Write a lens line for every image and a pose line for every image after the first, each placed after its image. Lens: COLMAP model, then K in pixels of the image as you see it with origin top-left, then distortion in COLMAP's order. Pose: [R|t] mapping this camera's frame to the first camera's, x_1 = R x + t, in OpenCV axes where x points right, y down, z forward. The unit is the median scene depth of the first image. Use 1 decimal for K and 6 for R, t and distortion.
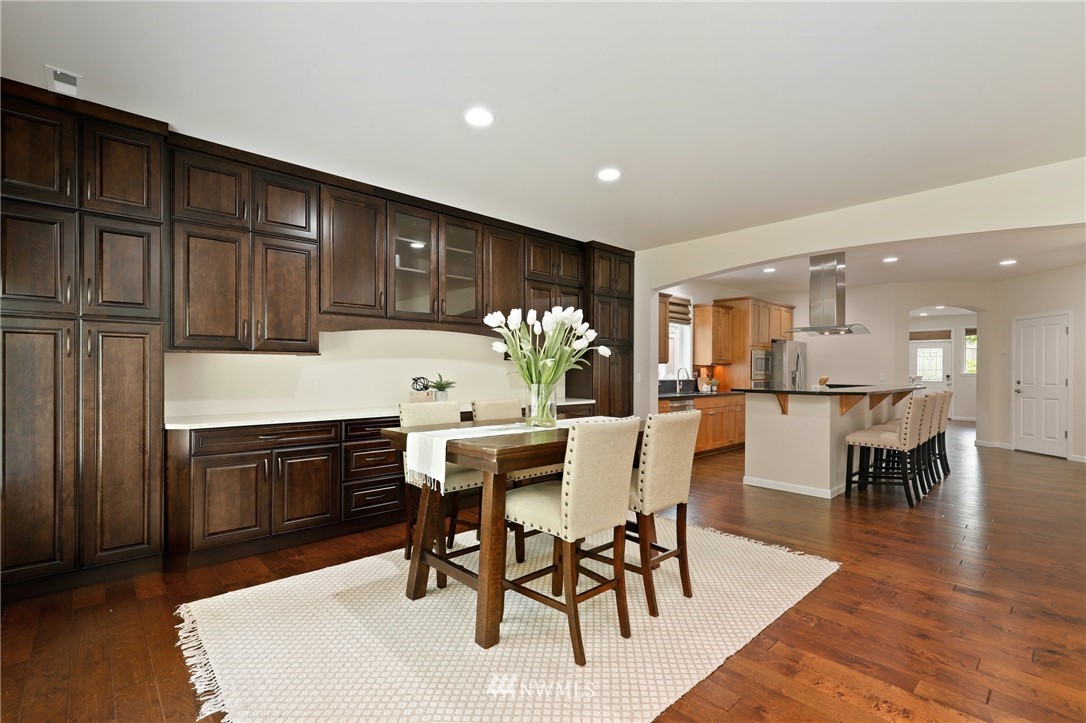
lens RADIAL K [[493.6, 0, 539.8], [0, 493.6, 370.3], [0, 0, 1]] dist [0.002130, -0.000127]
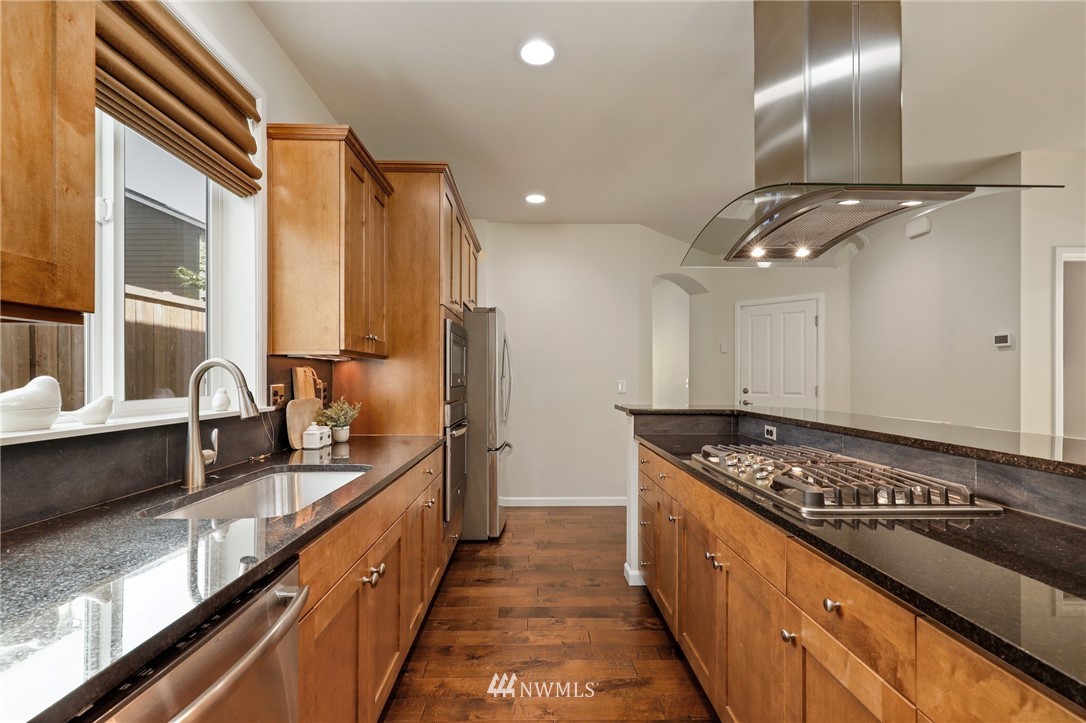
lens RADIAL K [[493.6, 0, 543.3], [0, 493.6, 376.1], [0, 0, 1]] dist [0.002130, -0.000127]
pose [[0.662595, -0.002803, 0.748973, 0.209799], [0.001972, 0.999996, 0.001997, 0.000088], [-0.748975, 0.000154, 0.662598, 0.713803]]
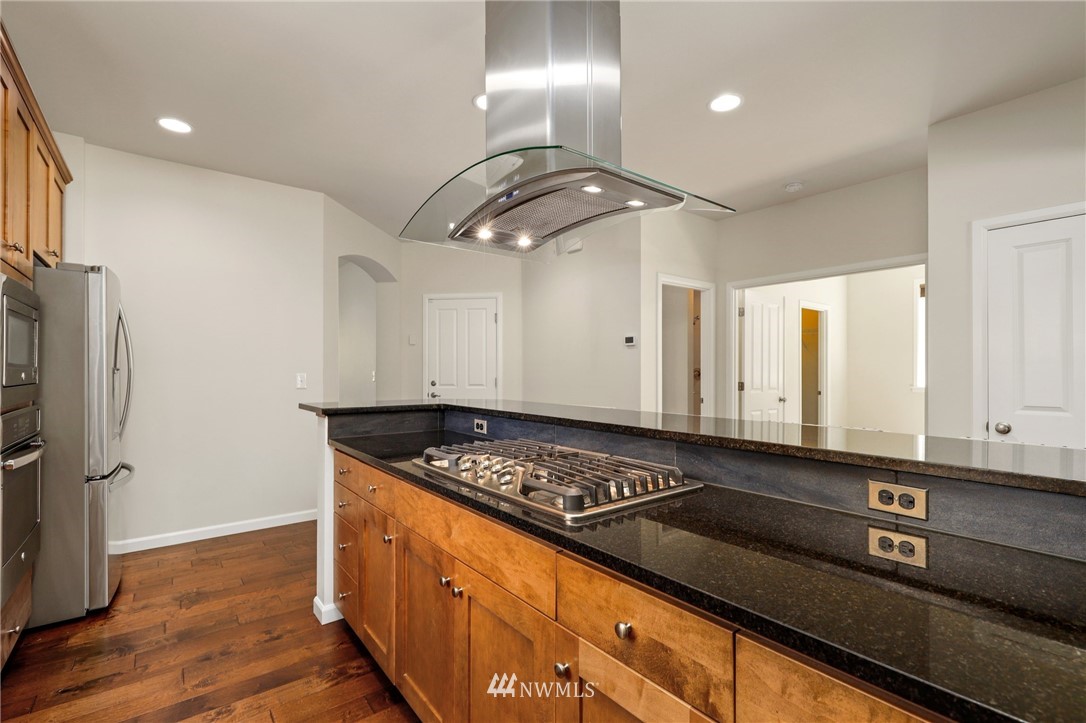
lens RADIAL K [[493.6, 0, 544.6], [0, 493.6, 368.6], [0, 0, 1]] dist [0.002130, -0.000127]
pose [[0.086992, -0.002579, 0.996206, 0.236322], [0.001086, 0.999996, 0.002494, 0.000374], [-0.996208, 0.000865, 0.086995, 0.744173]]
